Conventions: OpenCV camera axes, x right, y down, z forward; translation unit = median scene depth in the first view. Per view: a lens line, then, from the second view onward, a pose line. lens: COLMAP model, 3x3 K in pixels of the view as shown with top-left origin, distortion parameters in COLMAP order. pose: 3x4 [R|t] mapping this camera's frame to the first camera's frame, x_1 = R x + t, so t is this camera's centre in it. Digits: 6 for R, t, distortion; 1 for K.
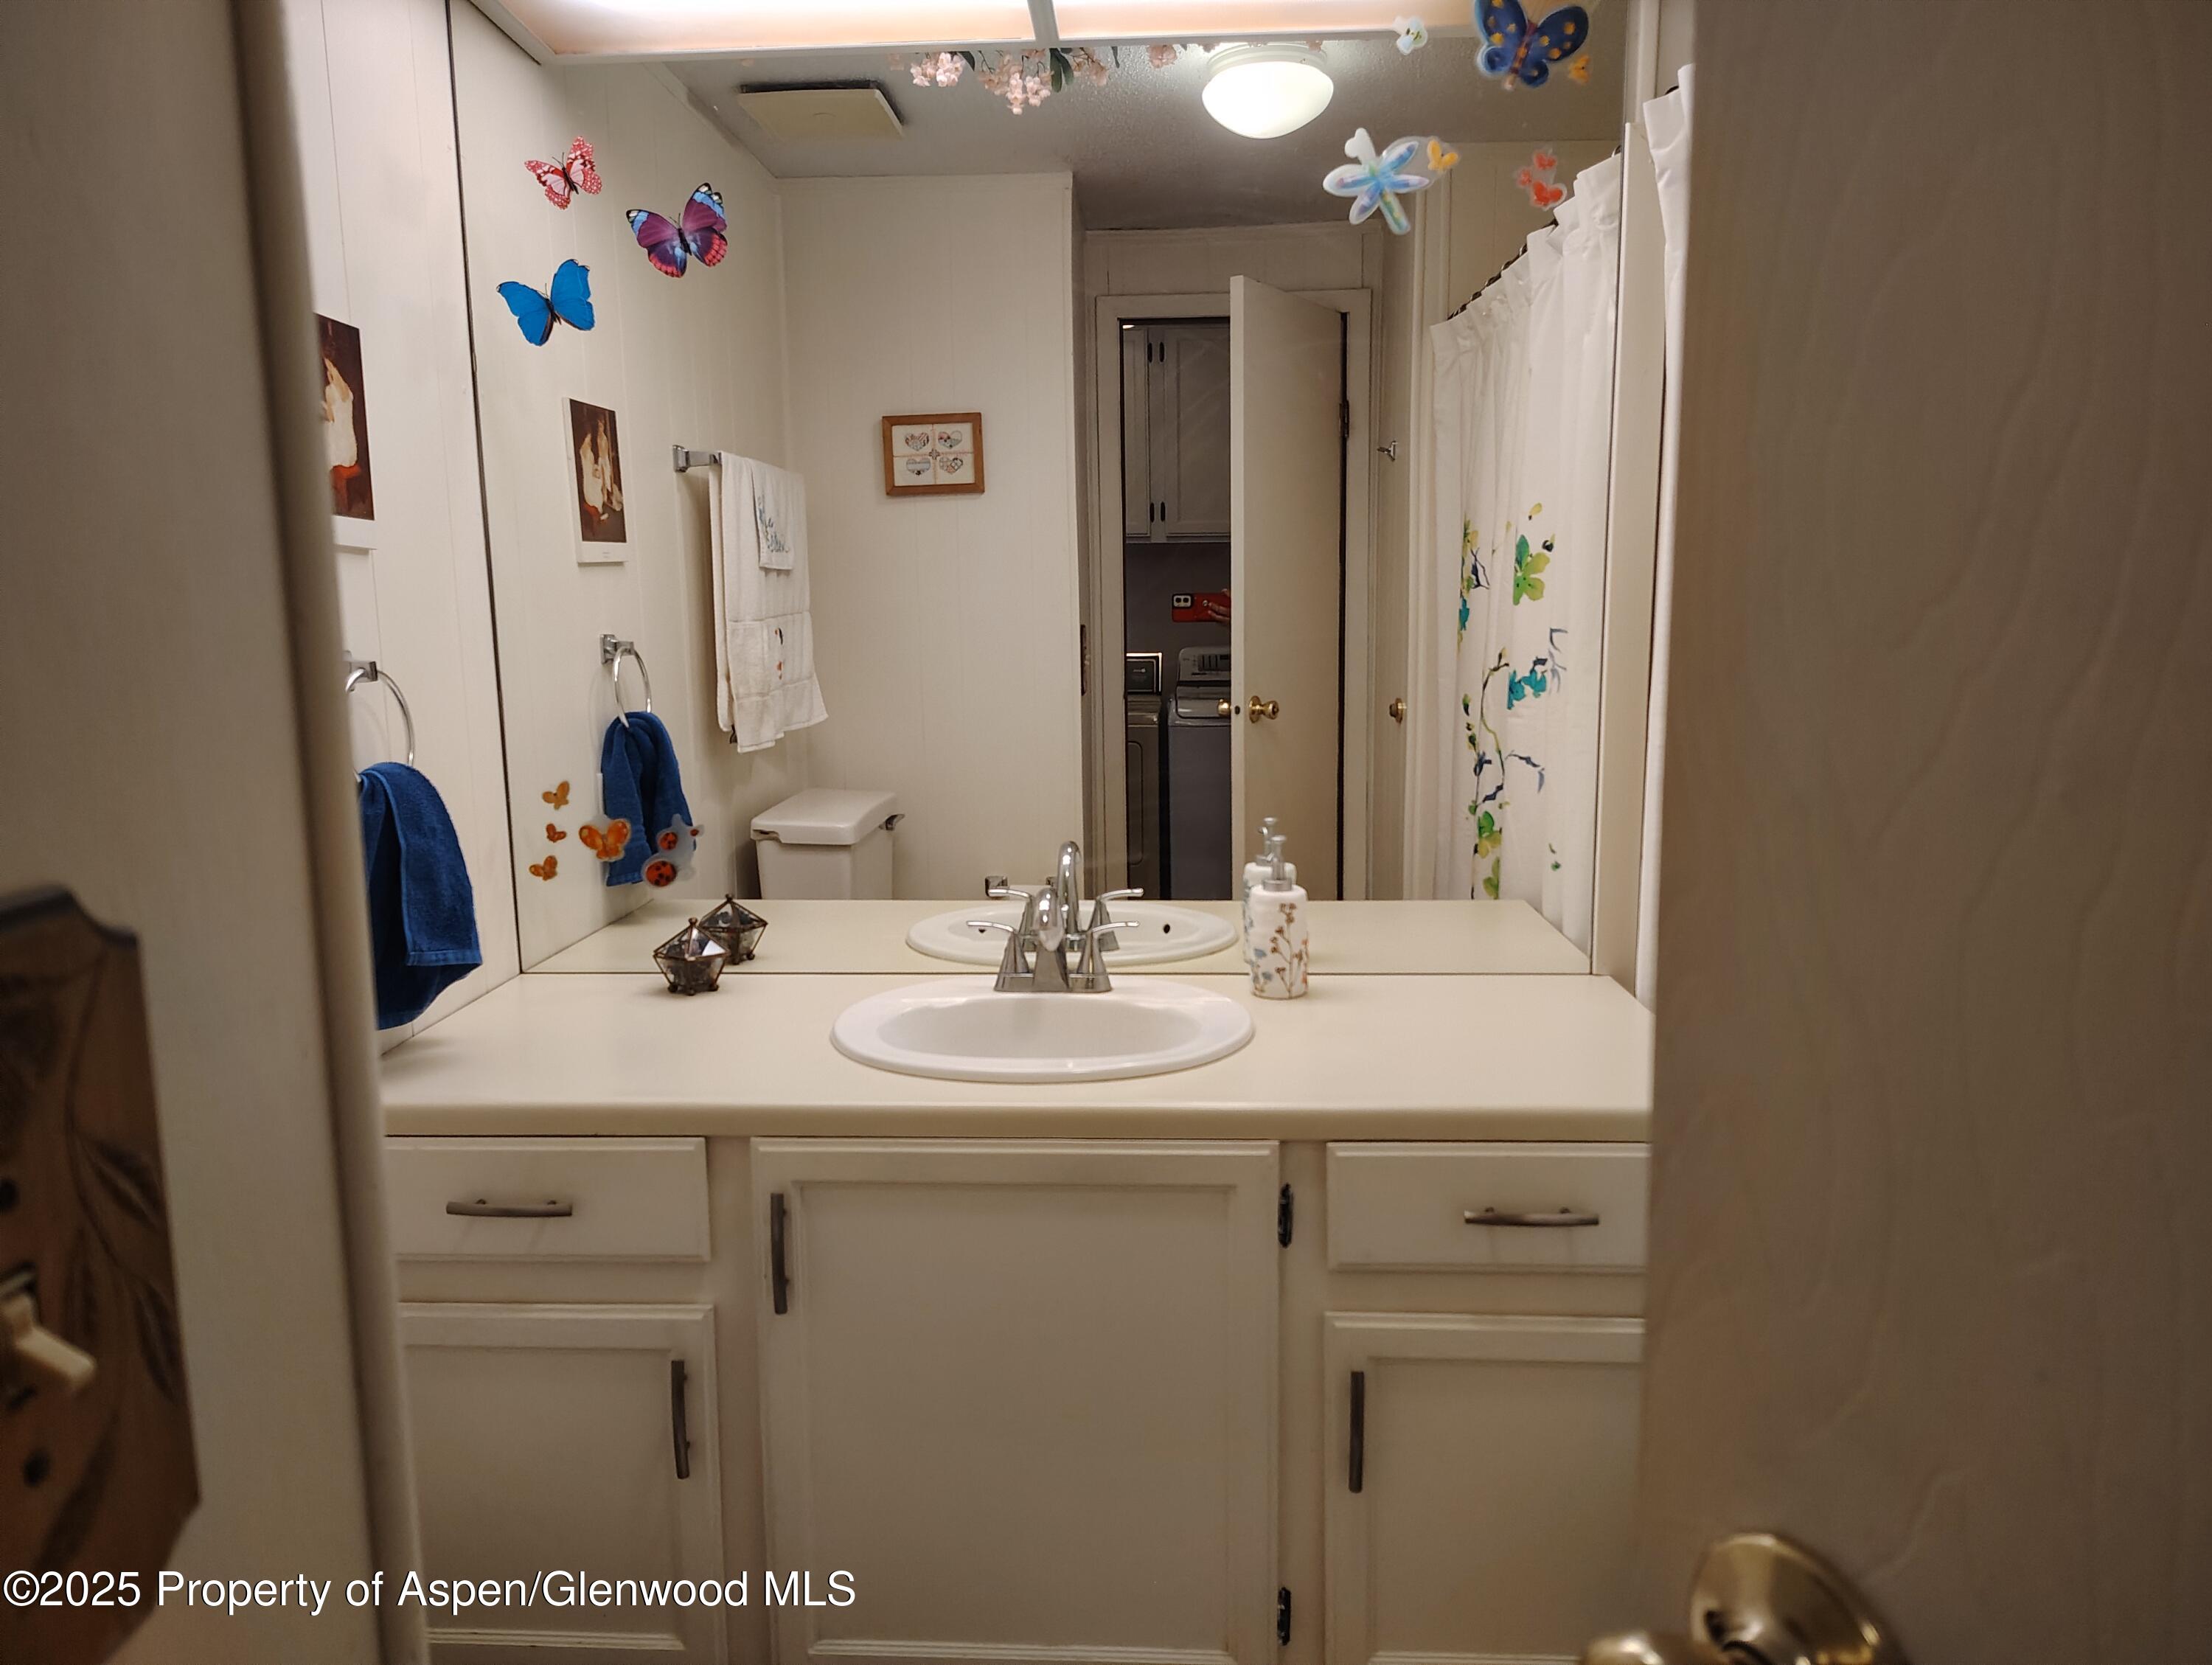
lens RADIAL K [[1531.9, 0, 1103.7], [0, 1531.9, 838.7], [0, 0, 1]] dist [0.049109, -0.044991]
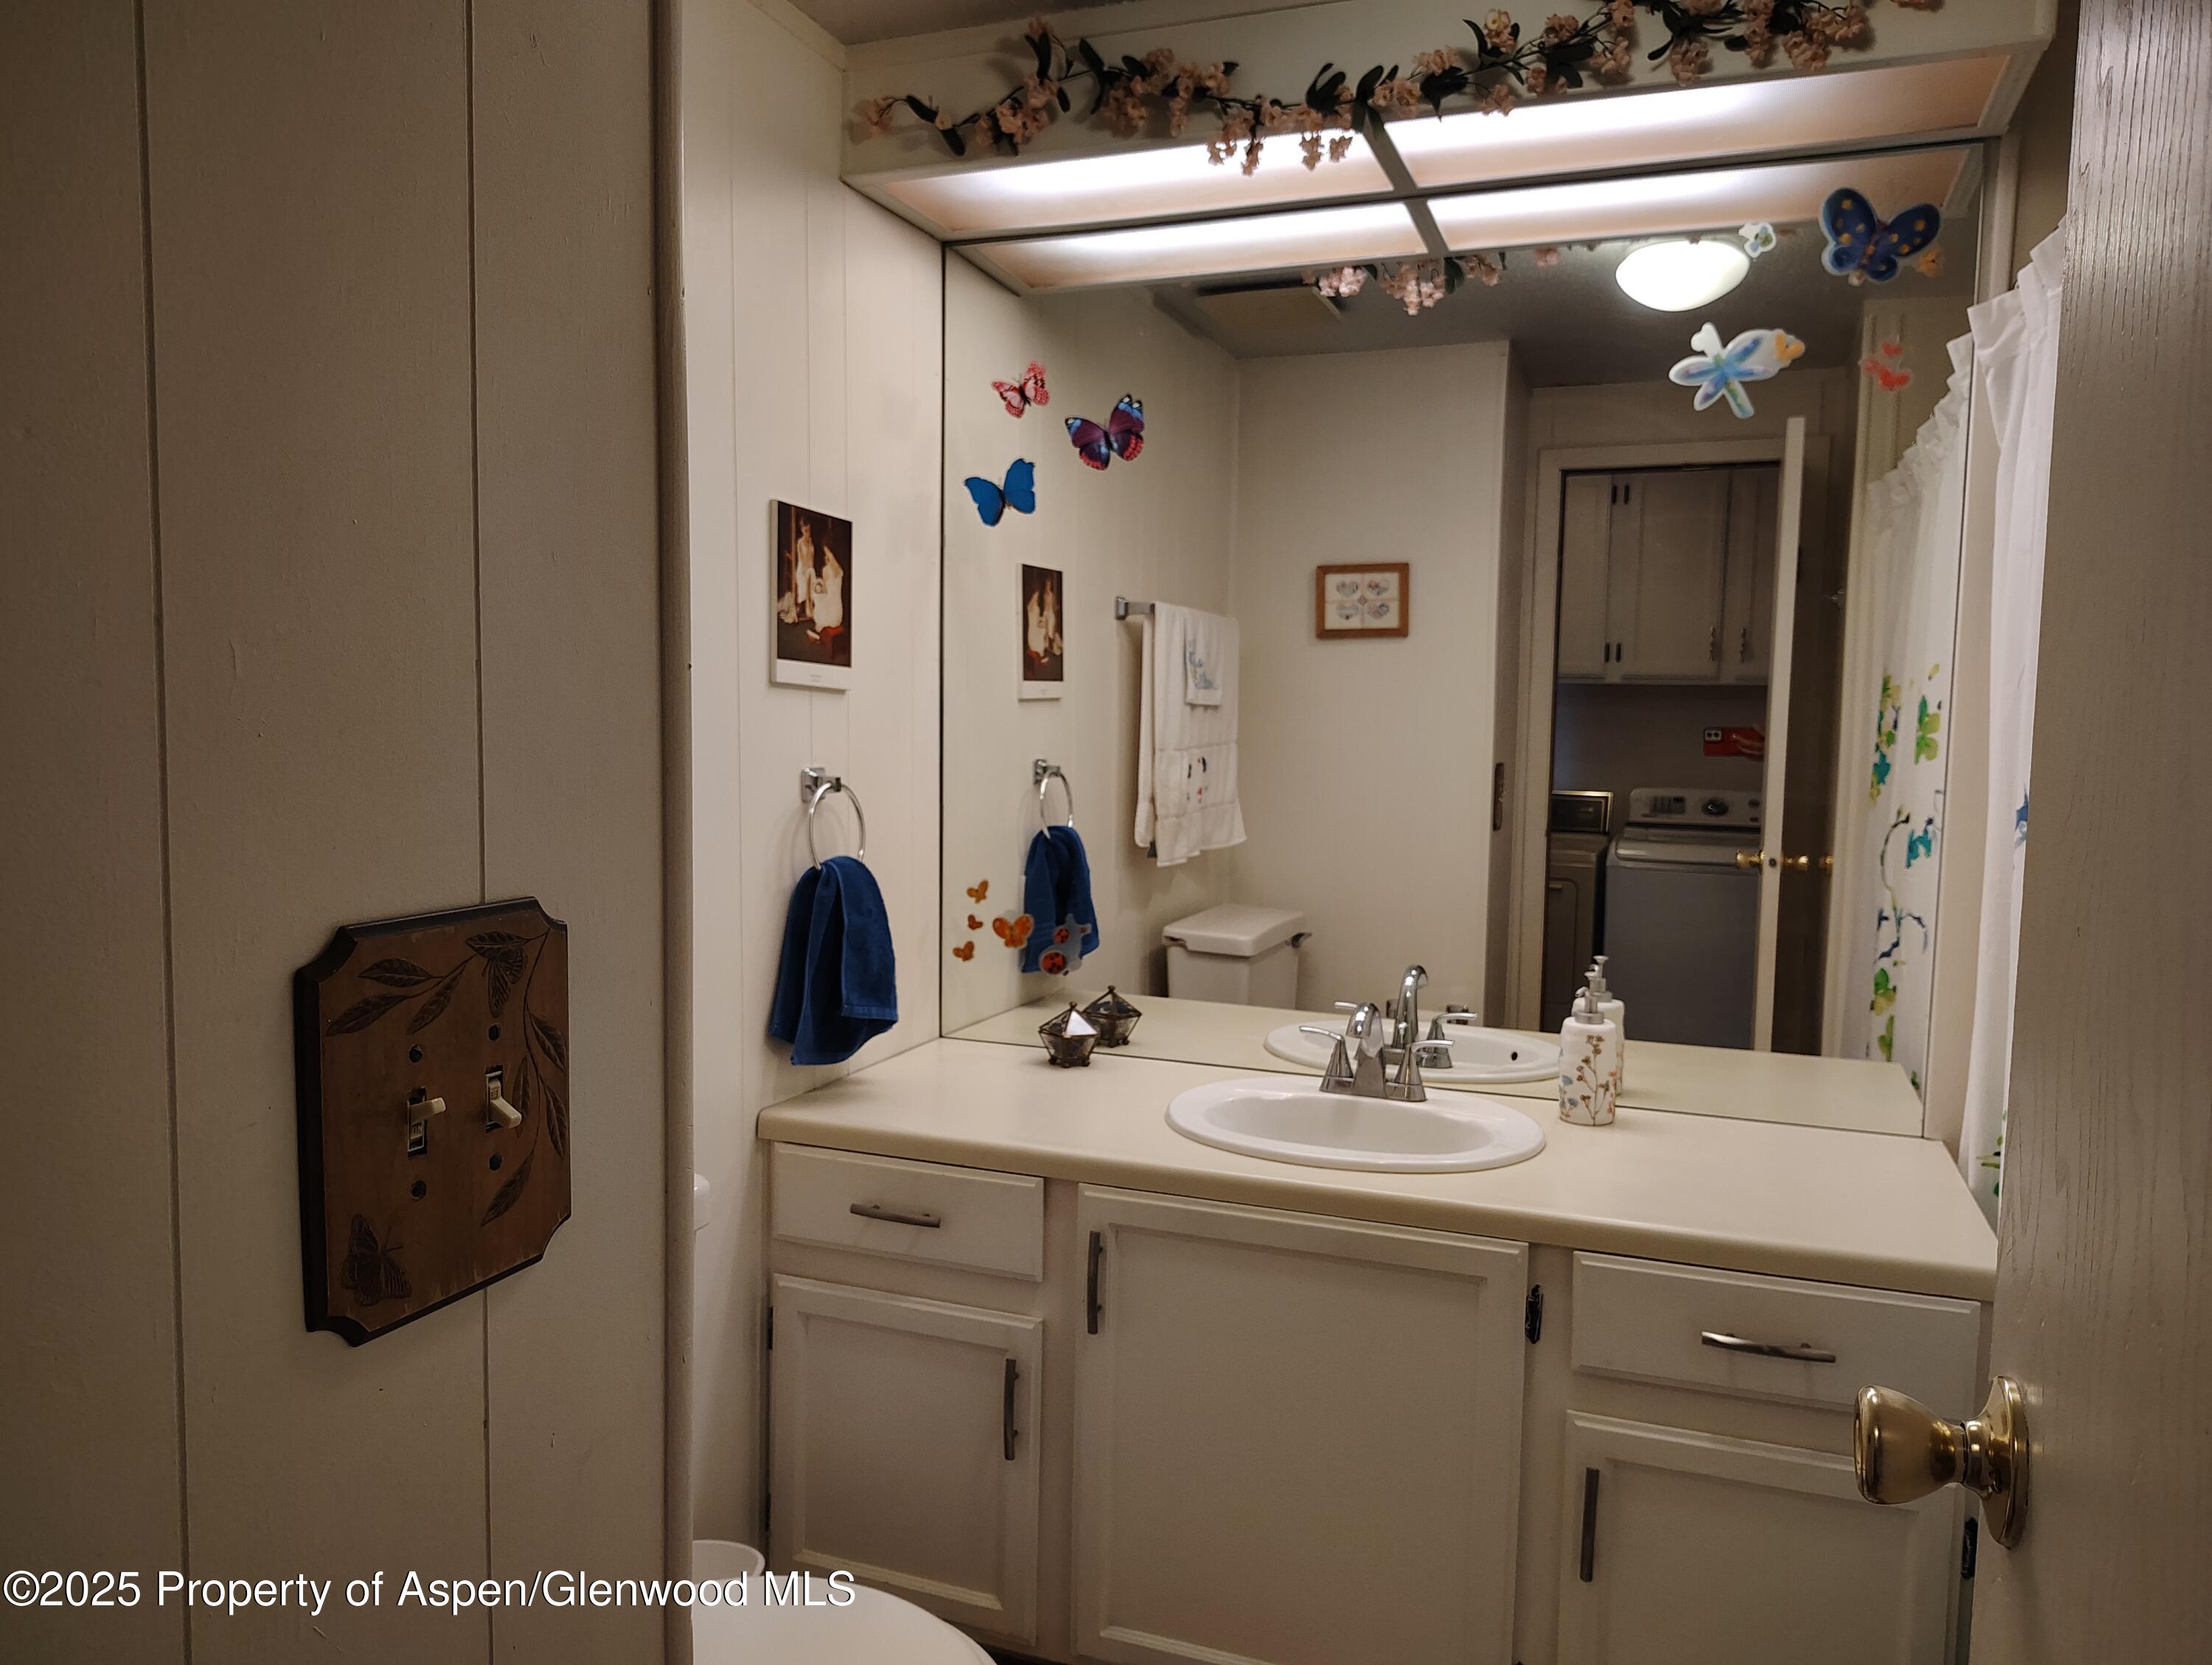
lens RADIAL K [[1529.8, 0, 1112.2], [0, 1529.8, 872.6], [0, 0, 1]] dist [0.041083, -0.049283]
pose [[0.952532, 0.060418, -0.298384, 0.107144], [-0.077828, 0.995868, -0.046803, 0.005320], [0.294323, 0.067804, 0.953298, -0.117223]]
